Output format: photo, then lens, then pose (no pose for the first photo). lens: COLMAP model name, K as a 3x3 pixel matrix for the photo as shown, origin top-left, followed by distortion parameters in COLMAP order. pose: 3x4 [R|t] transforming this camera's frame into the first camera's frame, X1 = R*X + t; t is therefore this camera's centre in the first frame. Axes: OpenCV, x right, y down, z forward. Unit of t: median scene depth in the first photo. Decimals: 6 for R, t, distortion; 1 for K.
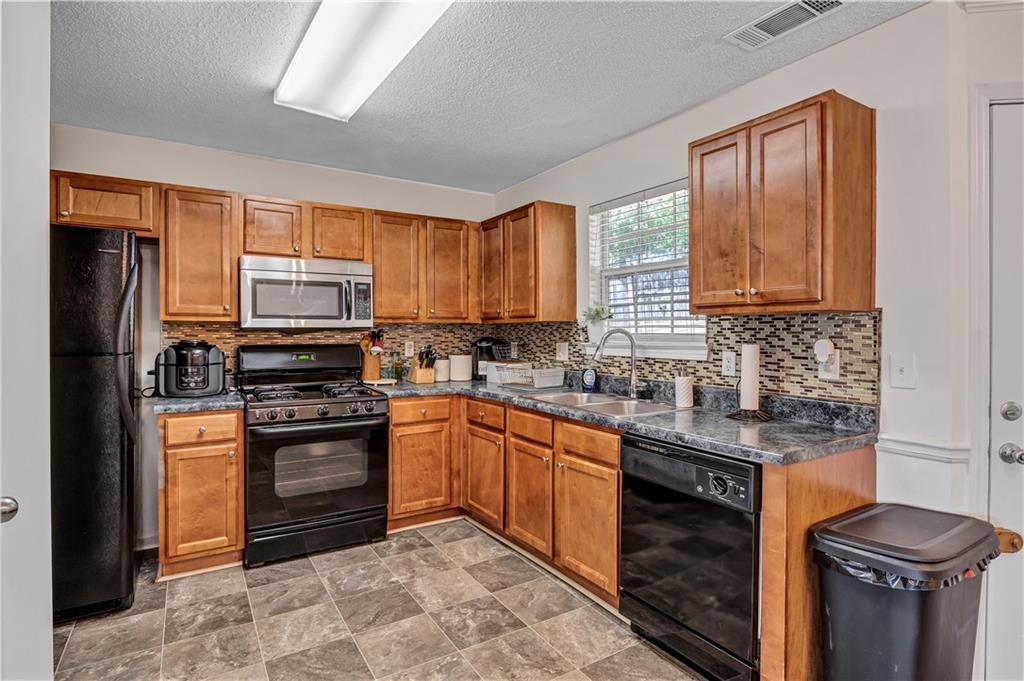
lens RADIAL K [[511.3, 0, 512.3], [0, 511.3, 336.6], [0, 0, 1]] dist [-0.008690, 0.001267]
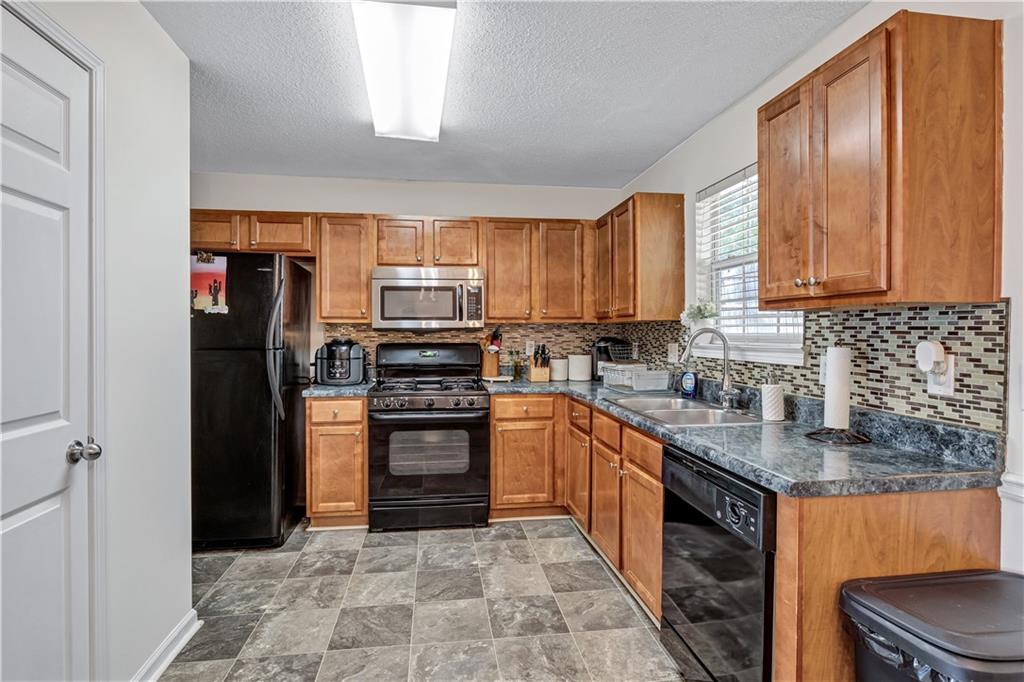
lens RADIAL K [[511.3, 0, 510.5], [0, 511.3, 338.0], [0, 0, 1]] dist [-0.008690, 0.001267]
pose [[0.914812, 0.003895, -0.403862, 0.259360], [-0.002601, 0.999990, 0.003752, -0.000412], [0.403872, -0.002382, 0.914812, 0.049031]]
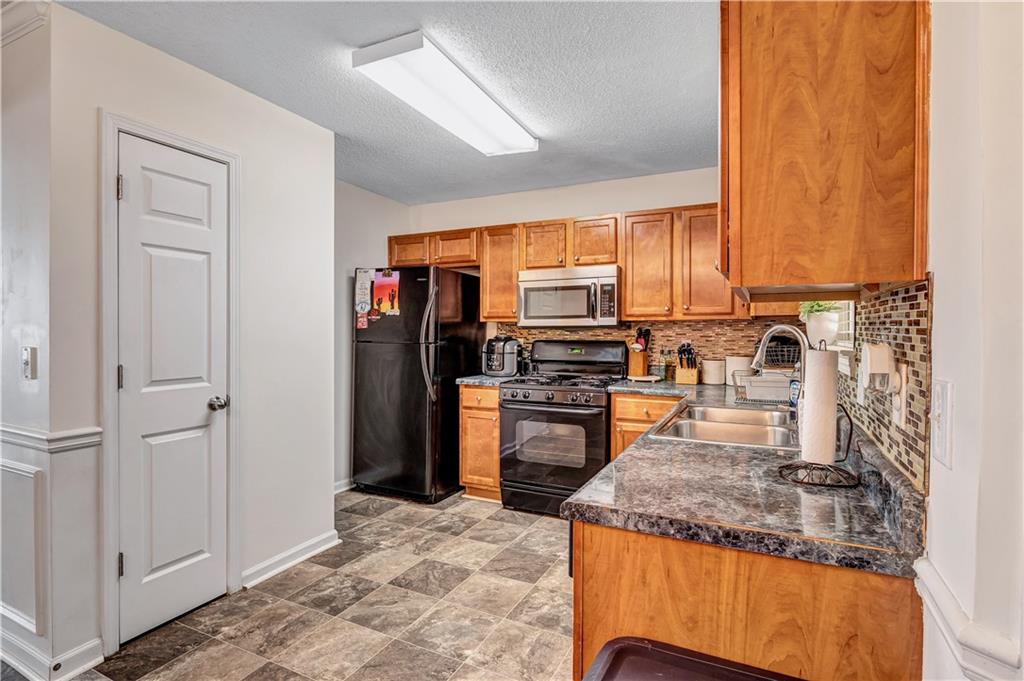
lens RADIAL K [[511.3, 0, 518.3], [0, 511.3, 338.0], [0, 0, 1]] dist [-0.008690, 0.001267]
pose [[0.529772, 0.013412, -0.848034, 0.629951], [-0.008096, 0.999909, 0.010756, -0.001452], [0.848101, 0.001168, 0.529833, 0.330198]]
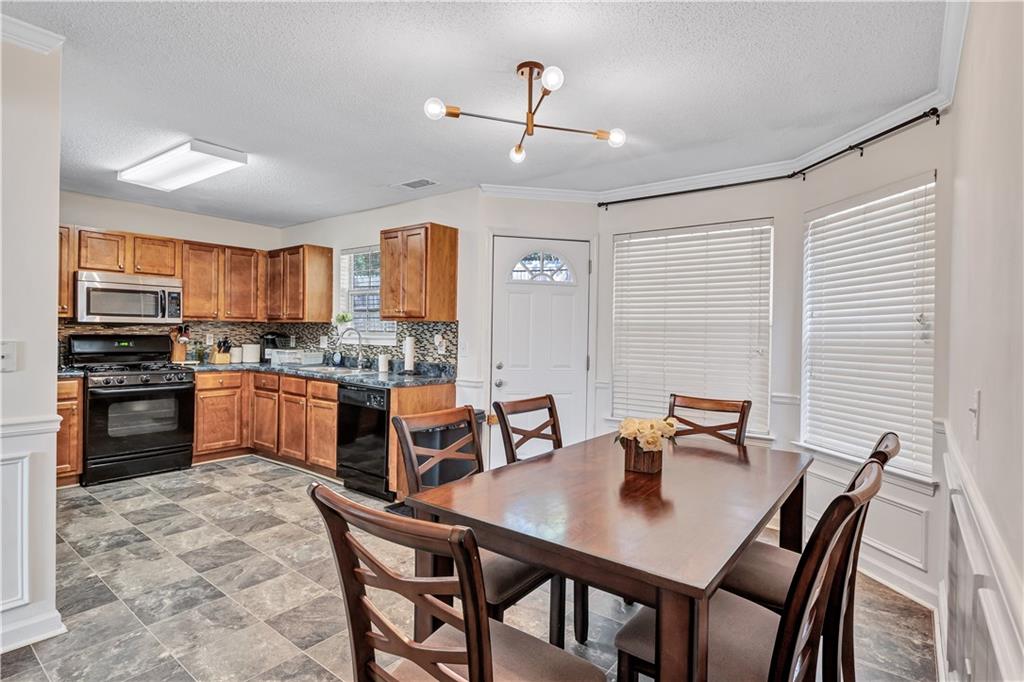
lens RADIAL K [[511.3, 0, 504.8], [0, 511.3, 337.6], [0, 0, 1]] dist [-0.008690, 0.001267]
pose [[0.942842, 0.012637, 0.332999, 0.127540], [-0.014056, 0.999899, 0.001853, 0.007629], [-0.332942, -0.006428, 0.942925, -0.788177]]
